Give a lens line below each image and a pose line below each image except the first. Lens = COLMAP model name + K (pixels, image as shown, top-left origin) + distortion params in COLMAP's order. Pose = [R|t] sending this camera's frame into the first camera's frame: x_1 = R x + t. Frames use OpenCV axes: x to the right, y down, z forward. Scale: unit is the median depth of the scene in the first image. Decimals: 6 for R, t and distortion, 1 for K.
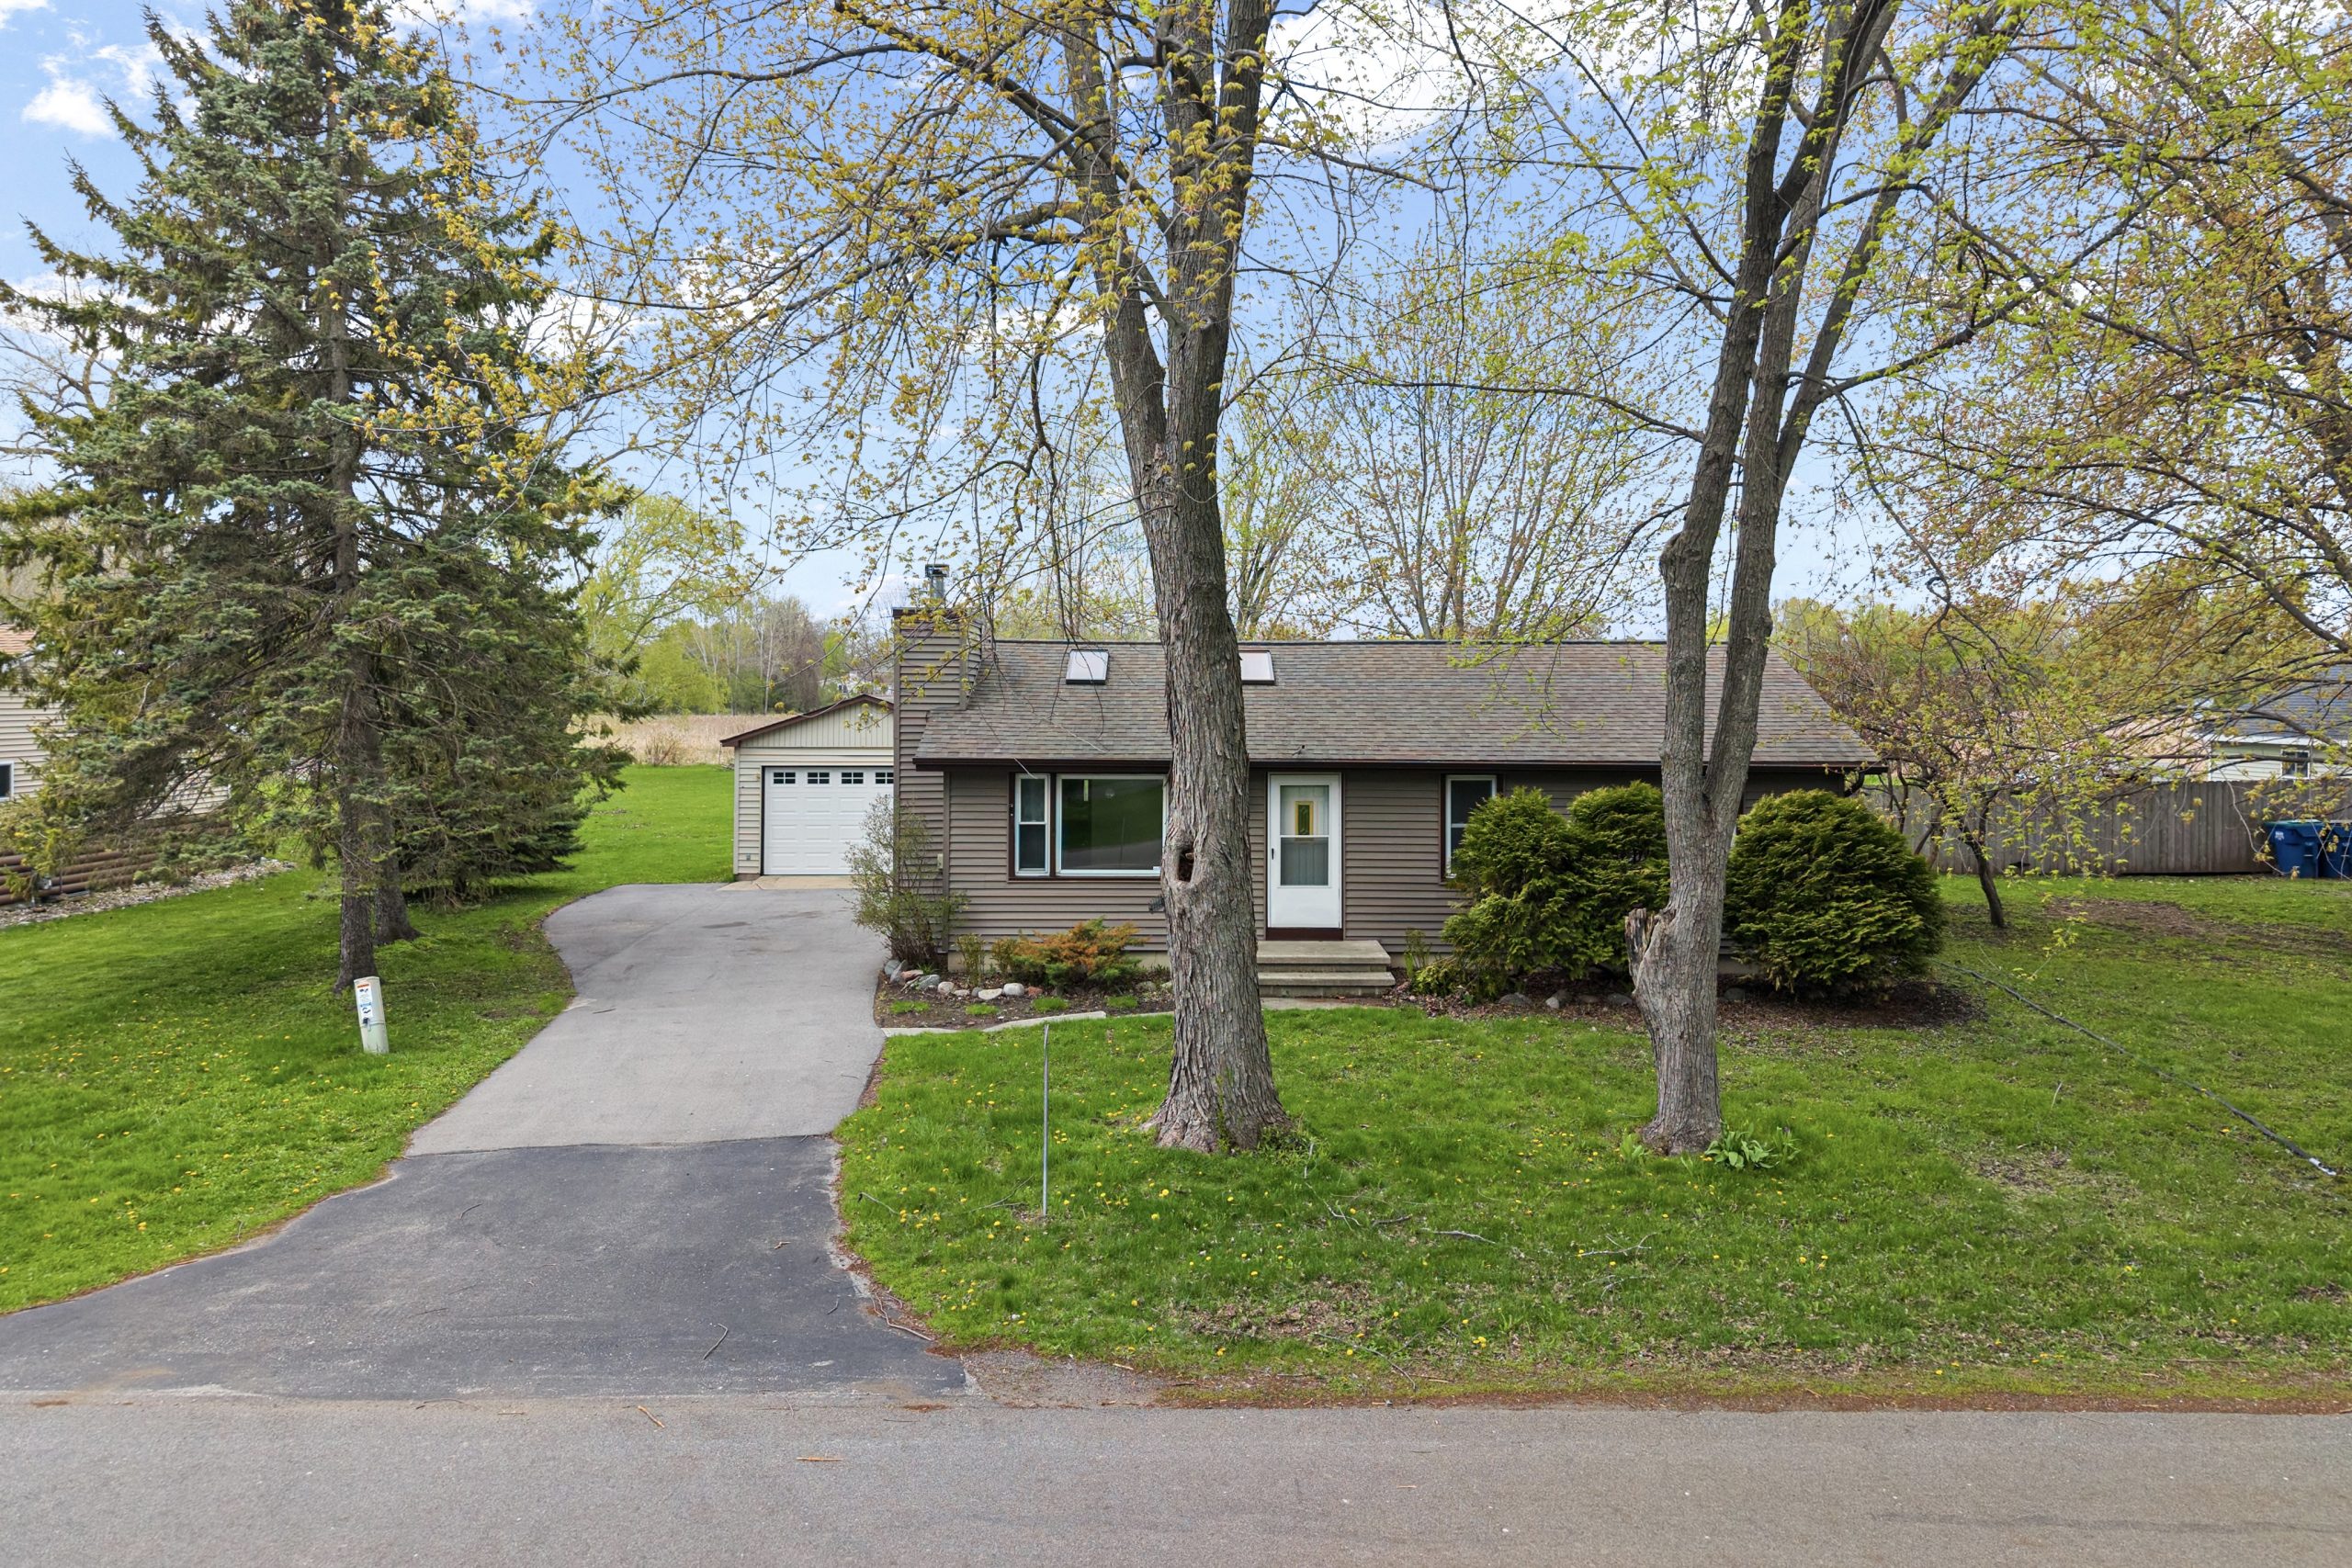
lens RADIAL K [[1036.4, 0, 1176.0], [0, 1036.4, 784.0], [0, 0, 1]] dist [0.001012, 0.000575]
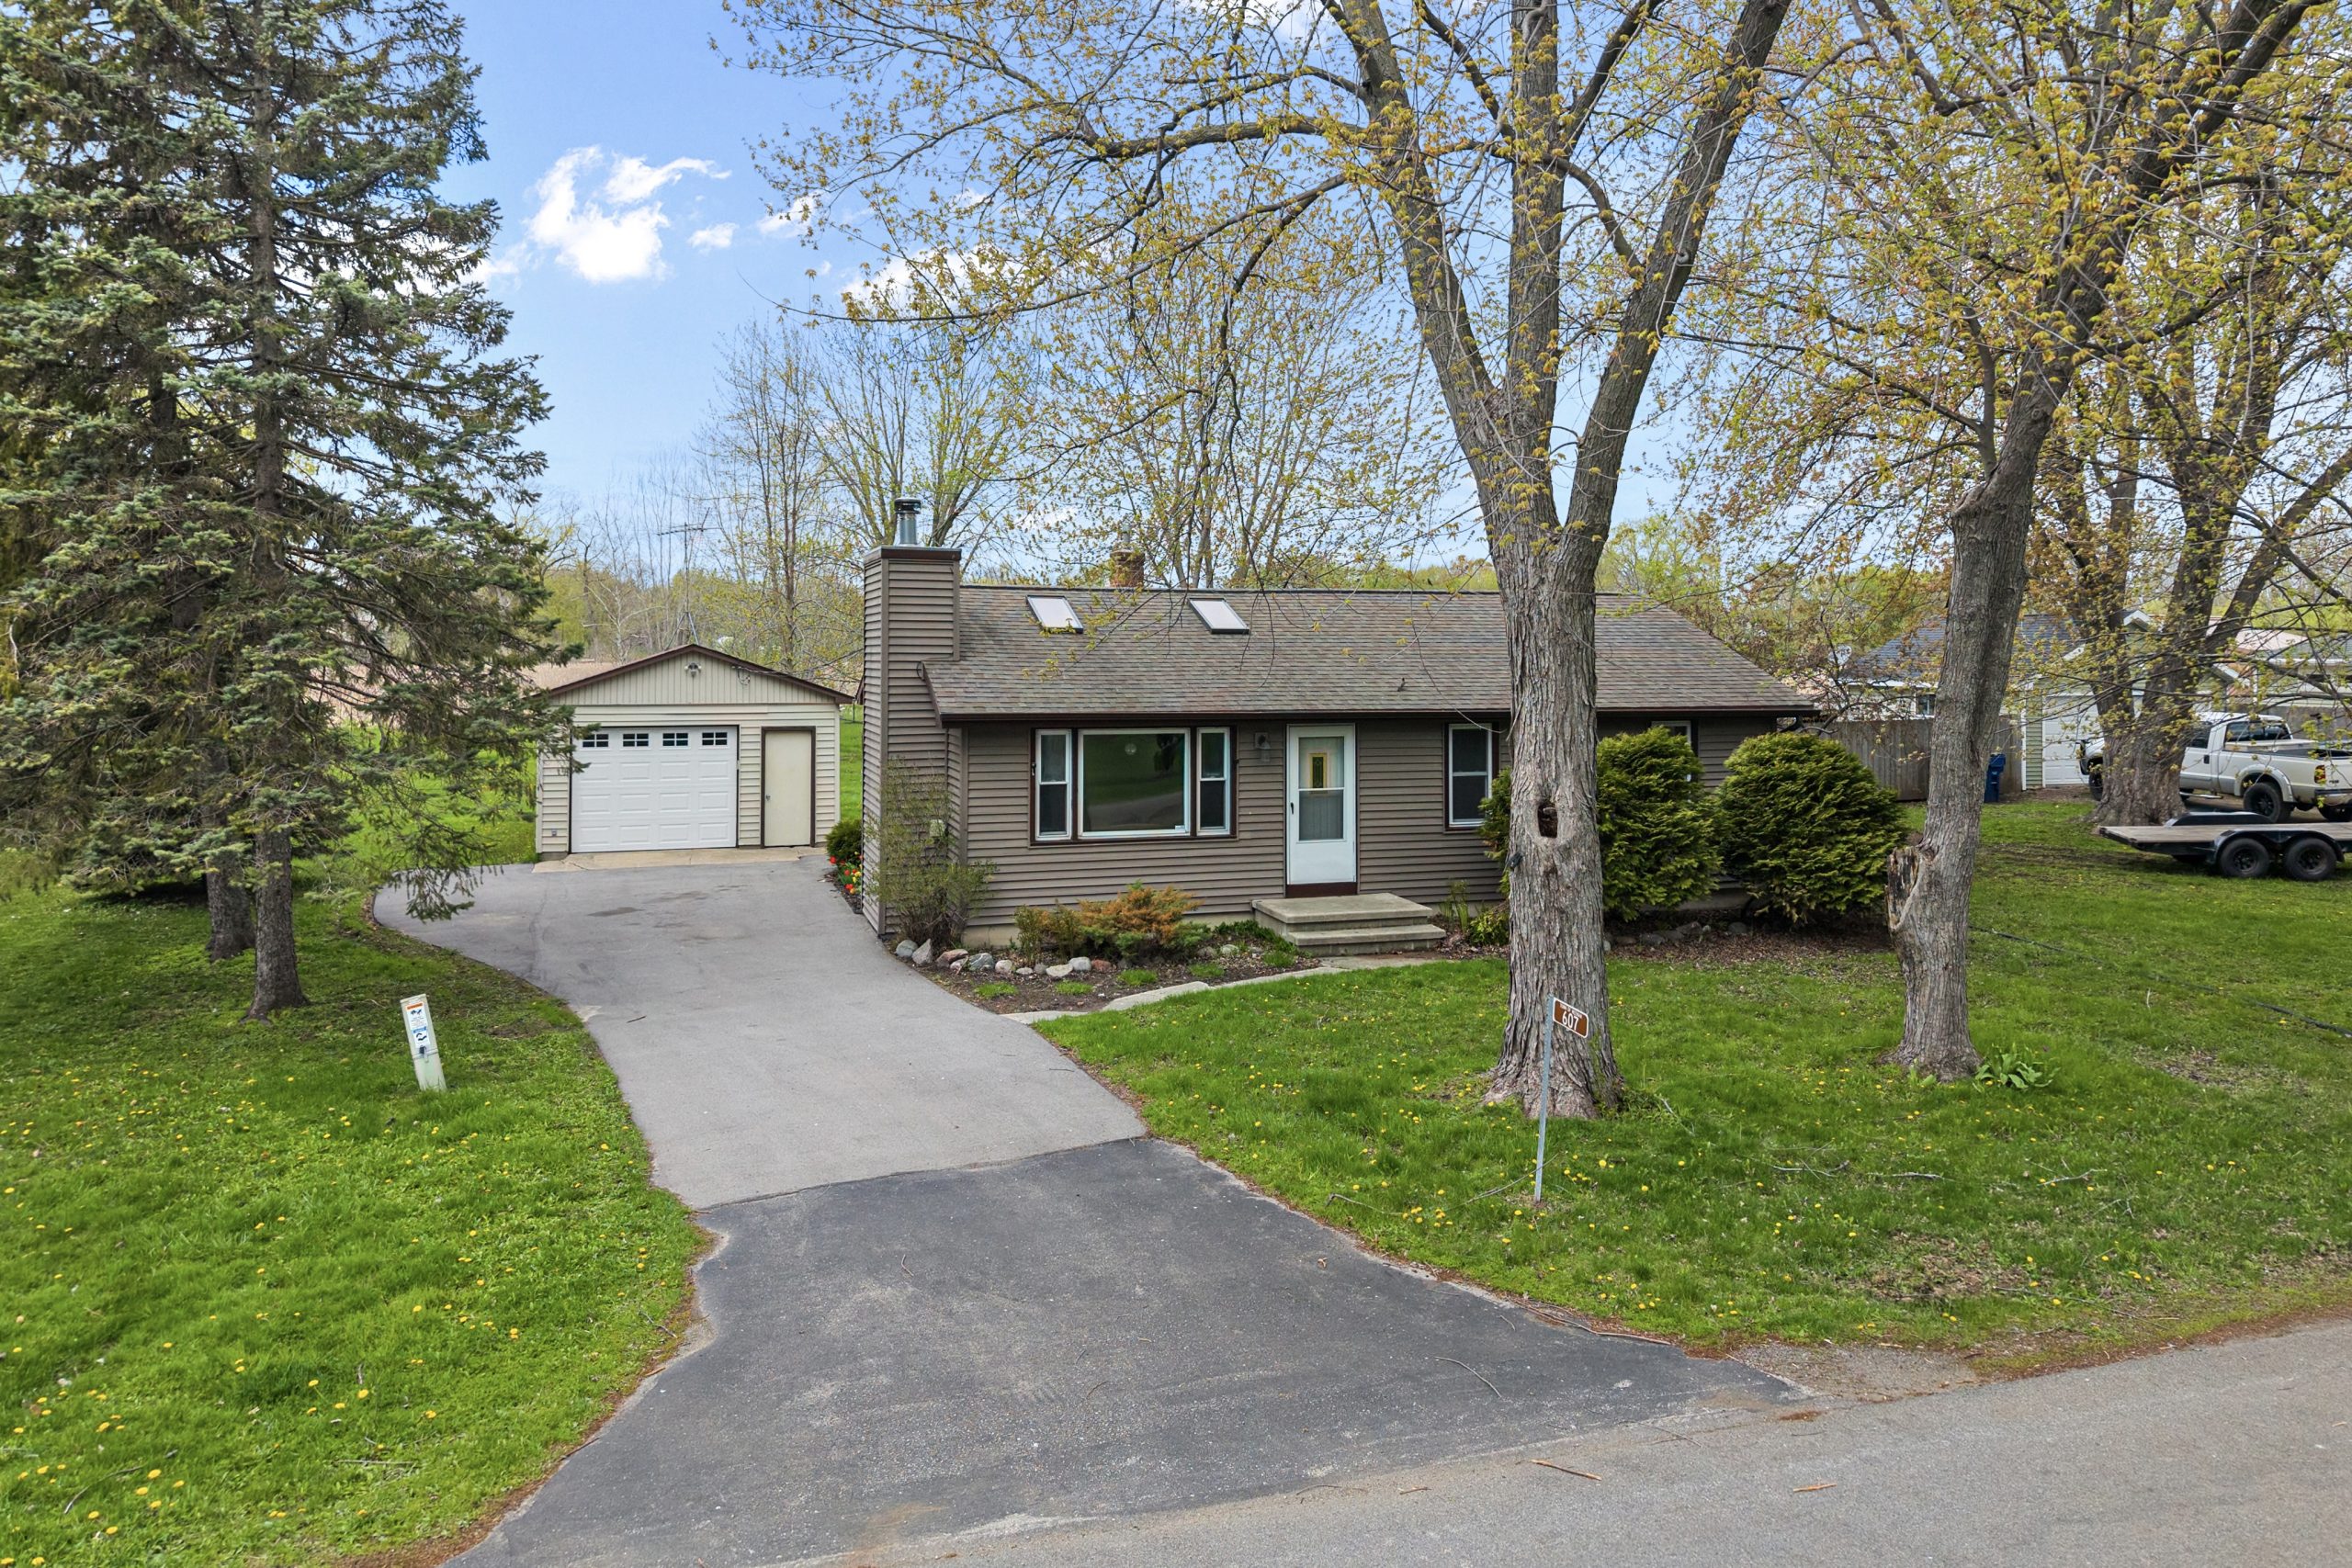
lens RADIAL K [[1075.5, 0, 1174.7], [0, 1075.5, 712.9], [0, 0, 1]] dist [0.005617, -0.001054]
pose [[0.979689, -0.013442, 0.200073, -0.266849], [0.018144, 0.999600, -0.021687, -0.002284], [-0.199702, 0.024876, 0.979541, 0.044517]]
